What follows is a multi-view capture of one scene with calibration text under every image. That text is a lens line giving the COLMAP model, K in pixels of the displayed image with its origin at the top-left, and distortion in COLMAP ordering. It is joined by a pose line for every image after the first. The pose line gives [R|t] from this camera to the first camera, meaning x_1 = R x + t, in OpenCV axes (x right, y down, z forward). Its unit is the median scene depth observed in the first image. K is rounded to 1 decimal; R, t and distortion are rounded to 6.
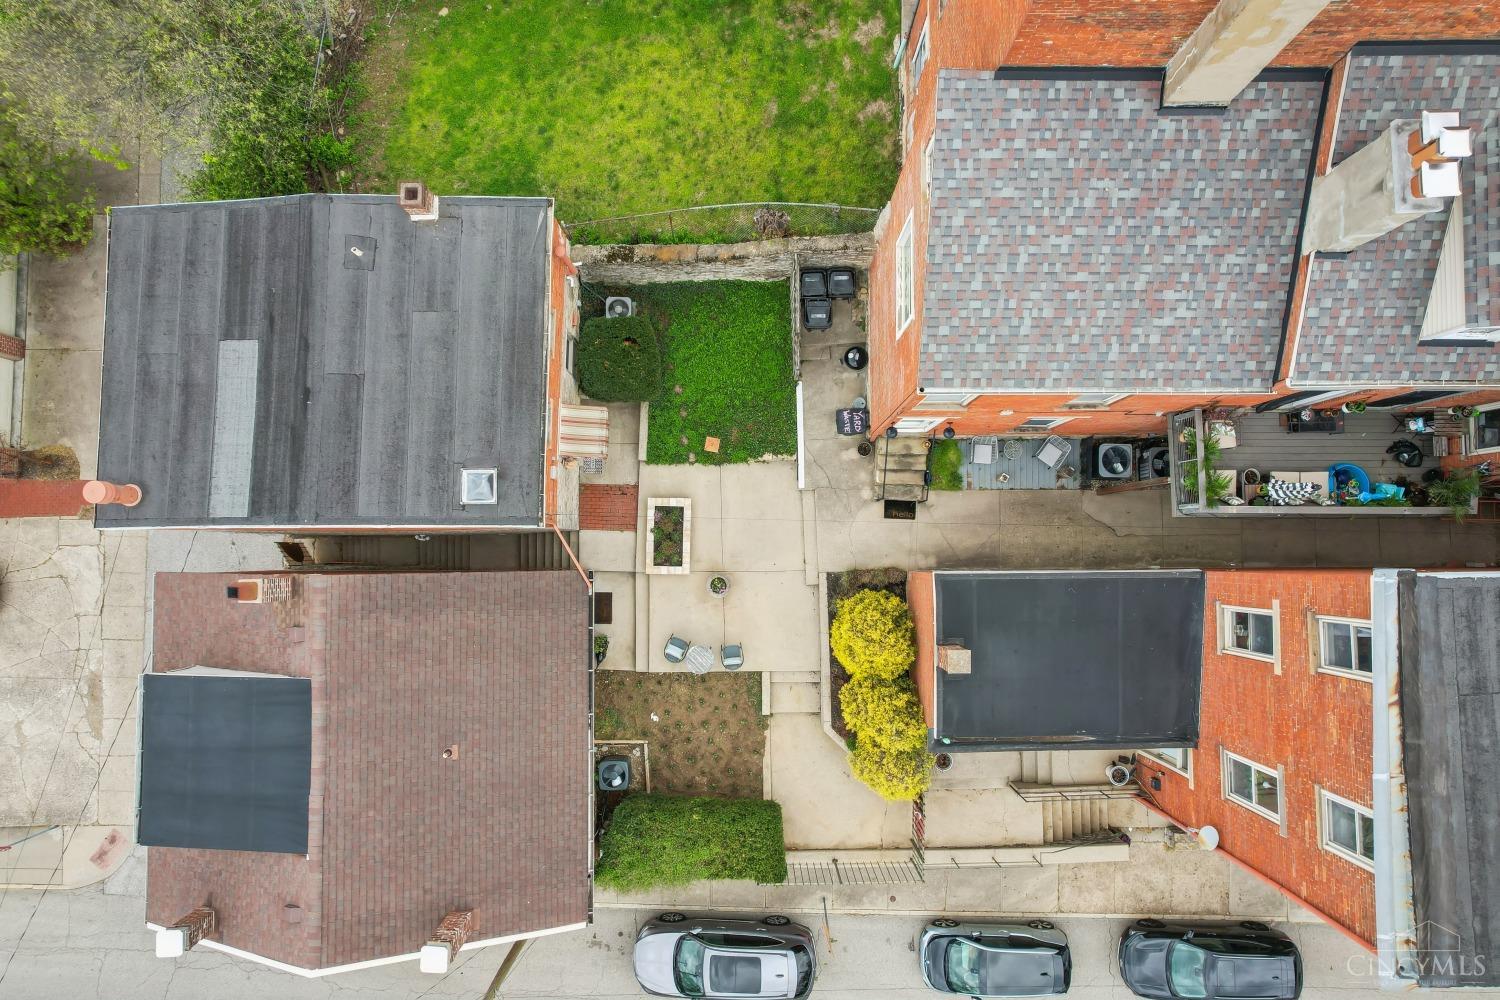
lens RADIAL K [[979.7, 0, 746.0], [0, 979.7, 511.4], [0, 0, 1]] dist [-0.065194, 0.057909]
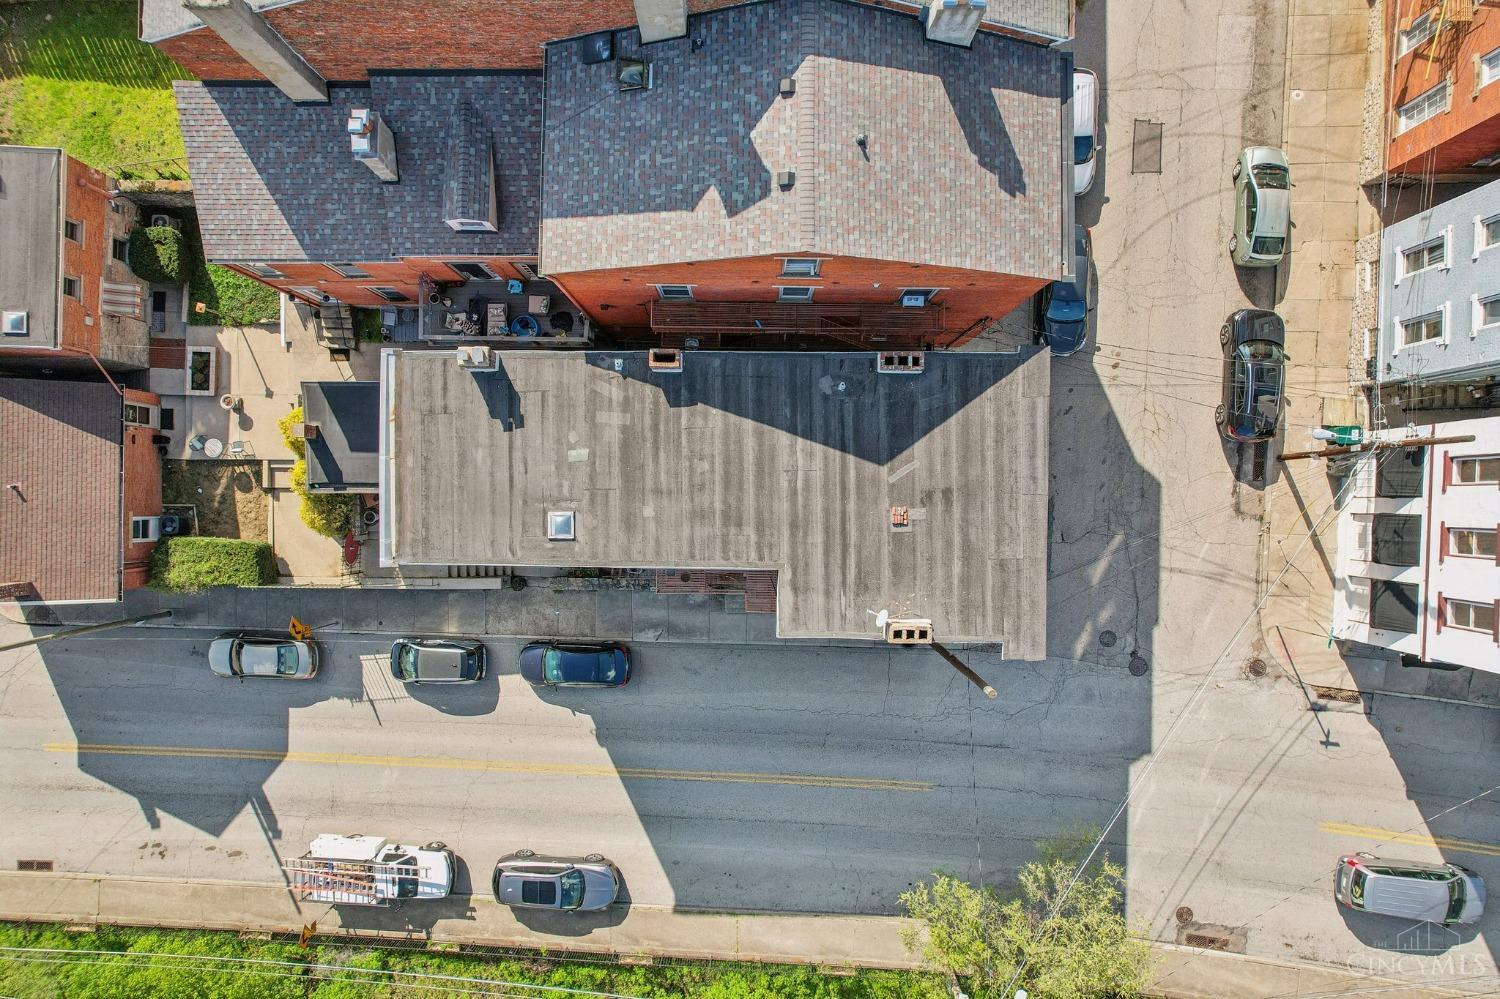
lens RADIAL K [[979.7, 0, 758.0], [0, 979.7, 507.7], [0, 0, 1]] dist [-0.065194, 0.057909]
pose [[0.999853, 0.014542, -0.009056, 1.269001], [-0.014105, 0.998814, 0.046604, 0.244145], [0.009723, -0.046470, 0.998872, -0.822614]]
